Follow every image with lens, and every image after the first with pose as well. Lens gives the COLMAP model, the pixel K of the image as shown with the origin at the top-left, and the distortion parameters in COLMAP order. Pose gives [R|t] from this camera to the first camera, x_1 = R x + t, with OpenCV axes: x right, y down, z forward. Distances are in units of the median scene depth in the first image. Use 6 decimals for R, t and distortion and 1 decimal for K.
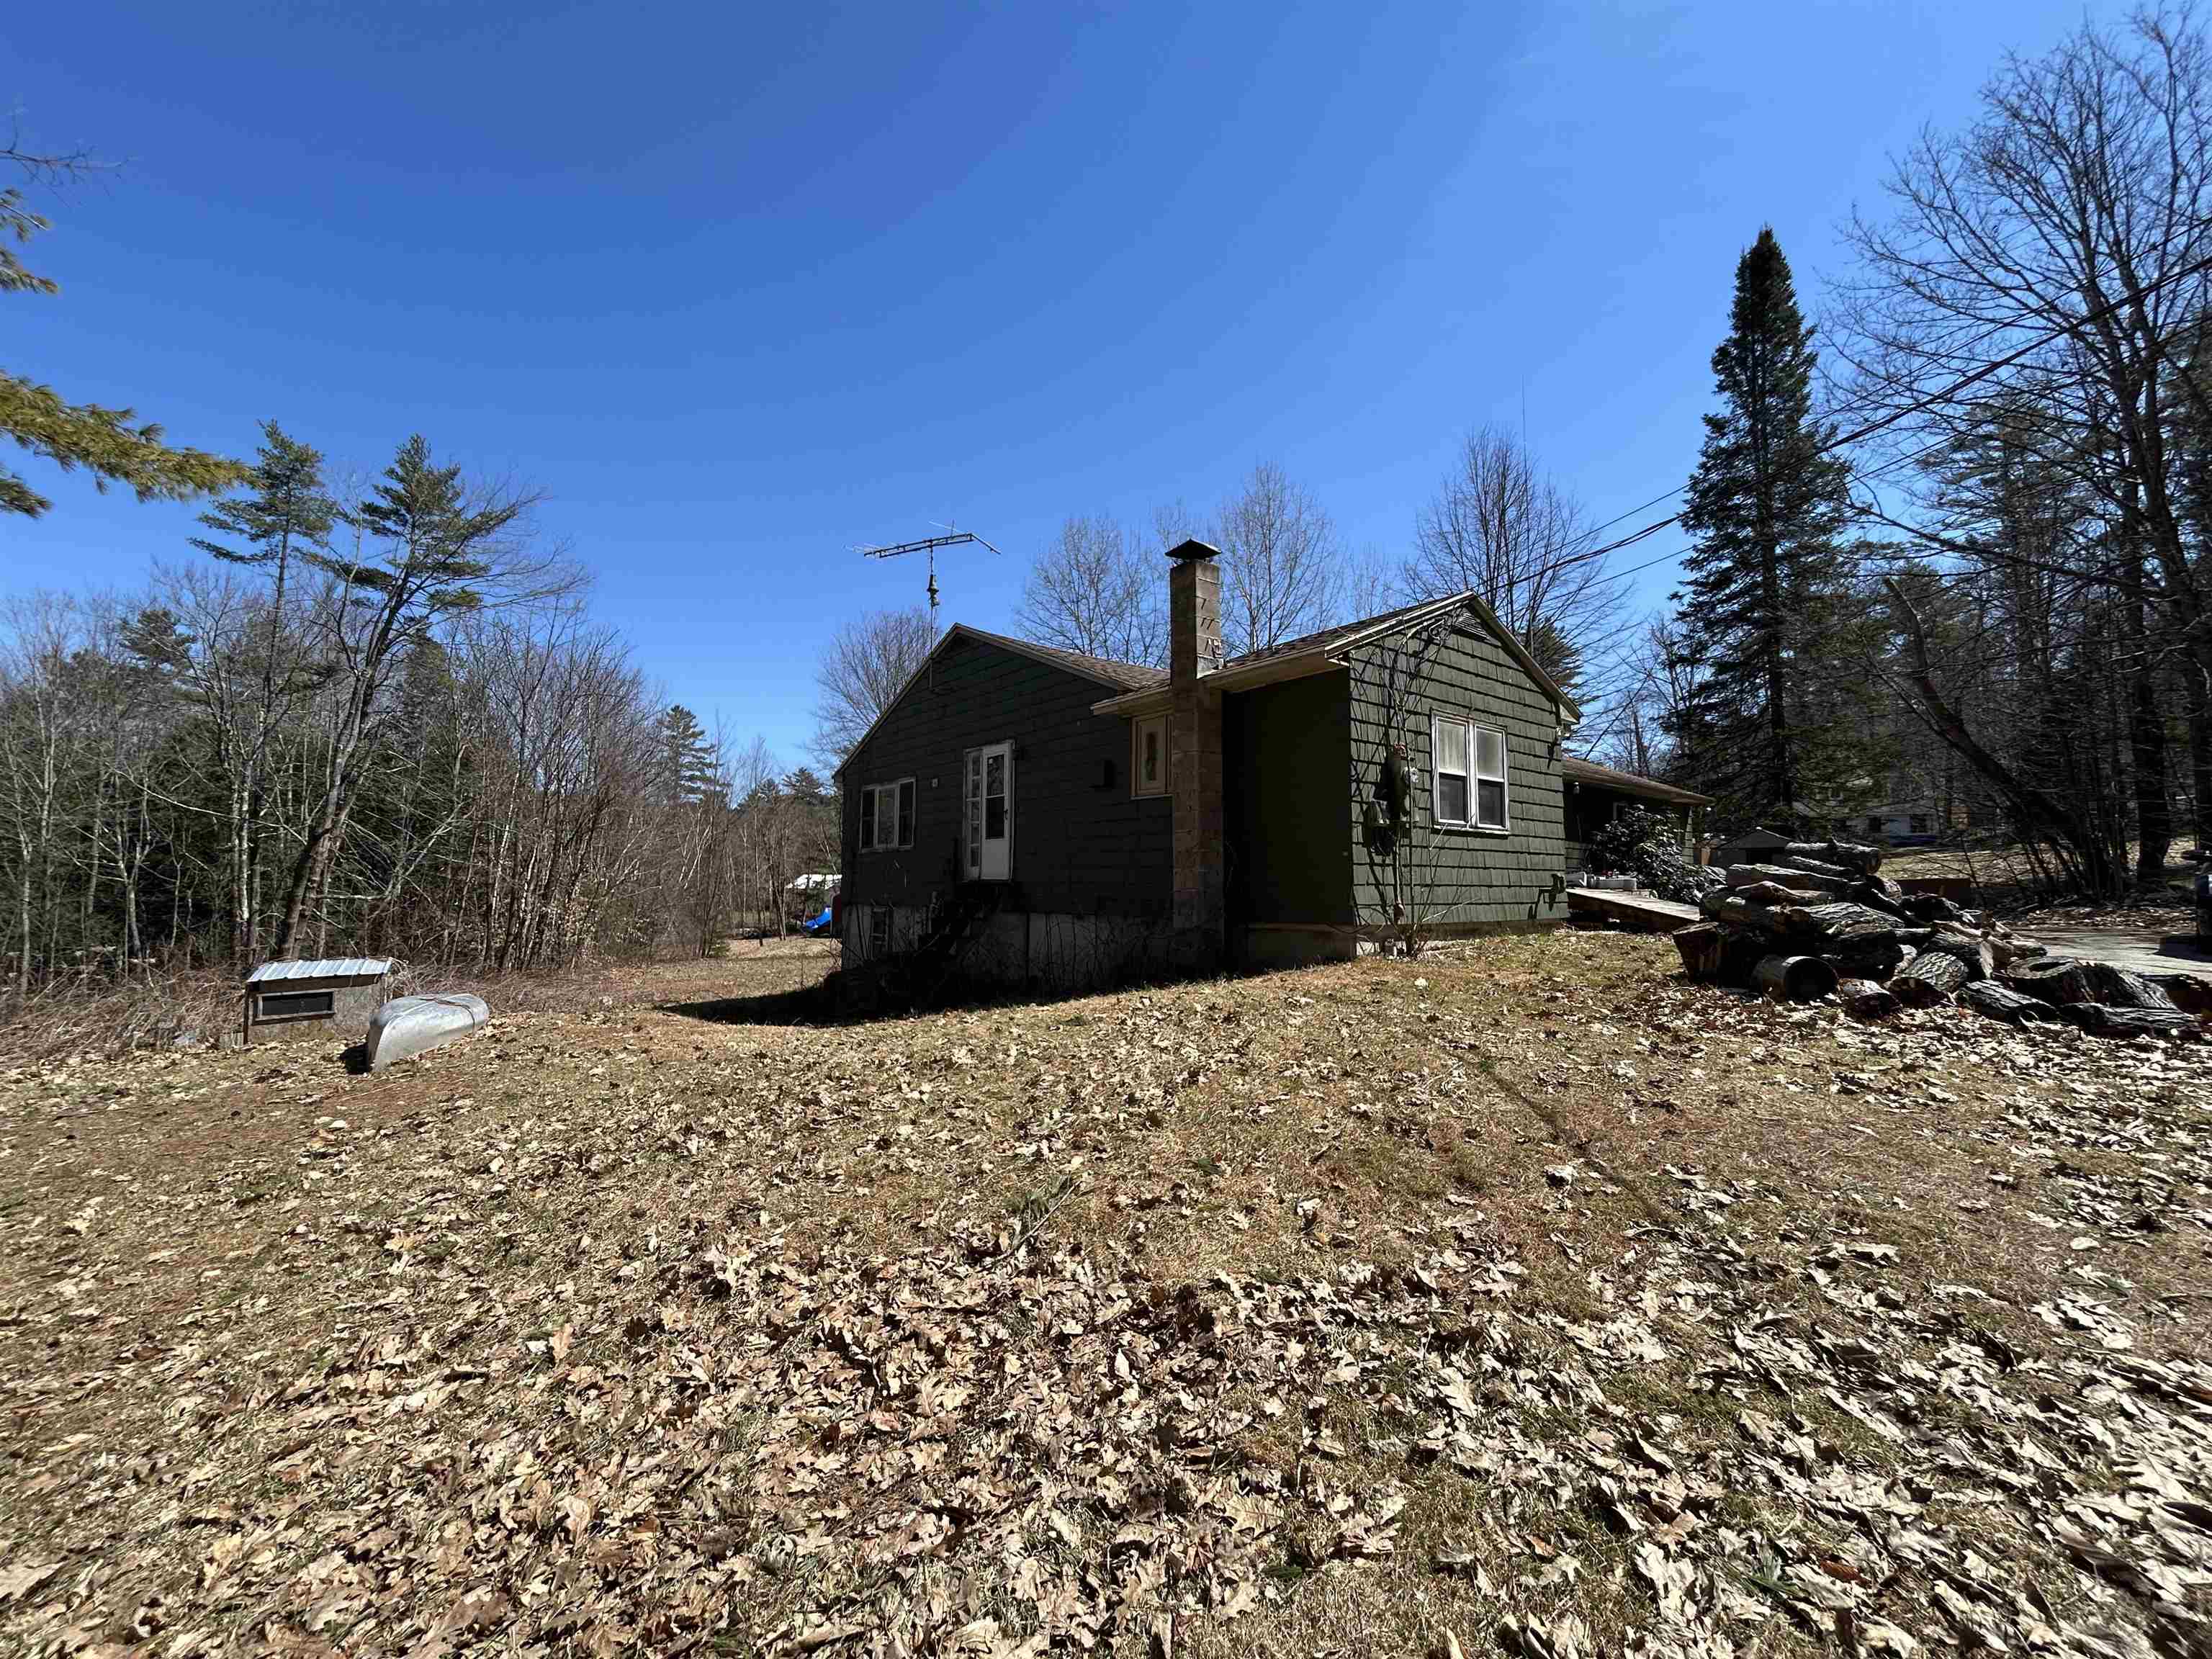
lens RADIAL K [[891.6, 0, 1104.6], [0, 891.6, 829.2], [0, 0, 1]] dist [-0.004561, 0.000365]
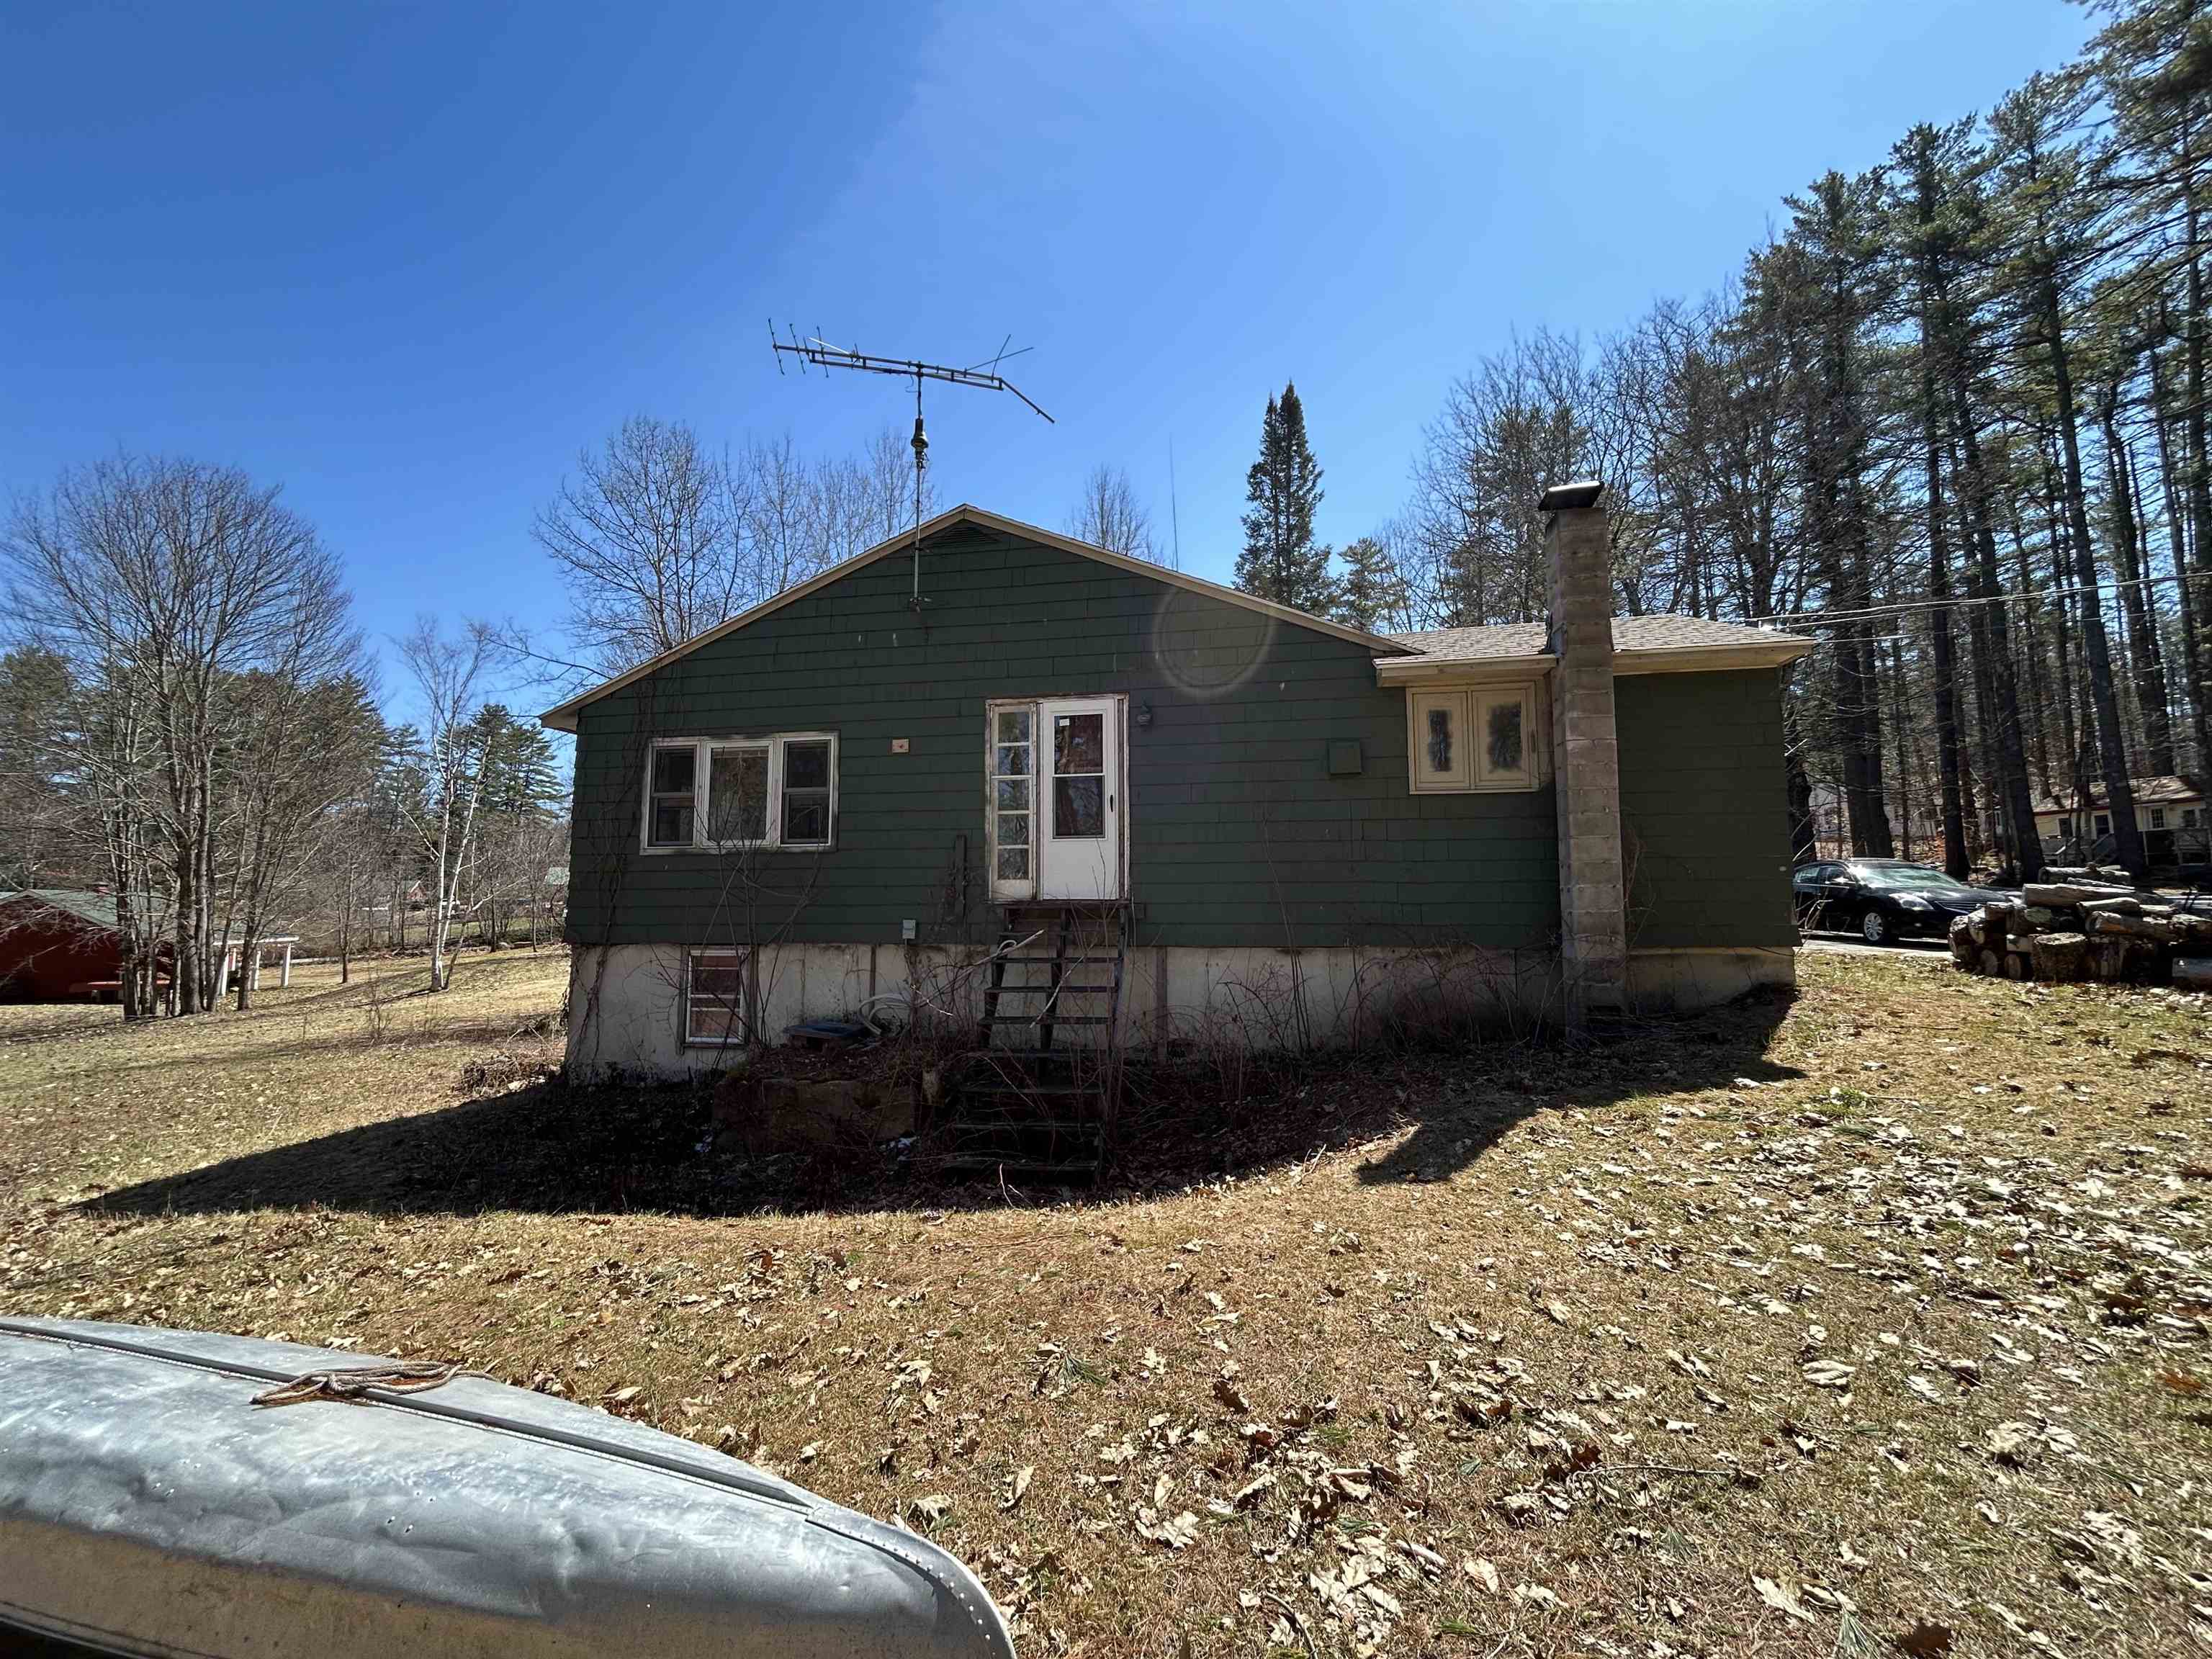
lens RADIAL K [[891.6, 0, 1104.6], [0, 891.6, 829.2], [0, 0, 1]] dist [-0.004561, 0.000365]
pose [[0.750152, 0.049450, 0.659414, -0.519674], [-0.032076, 0.998747, -0.038407, 0.027669], [-0.660487, 0.007660, 0.750799, 0.456897]]
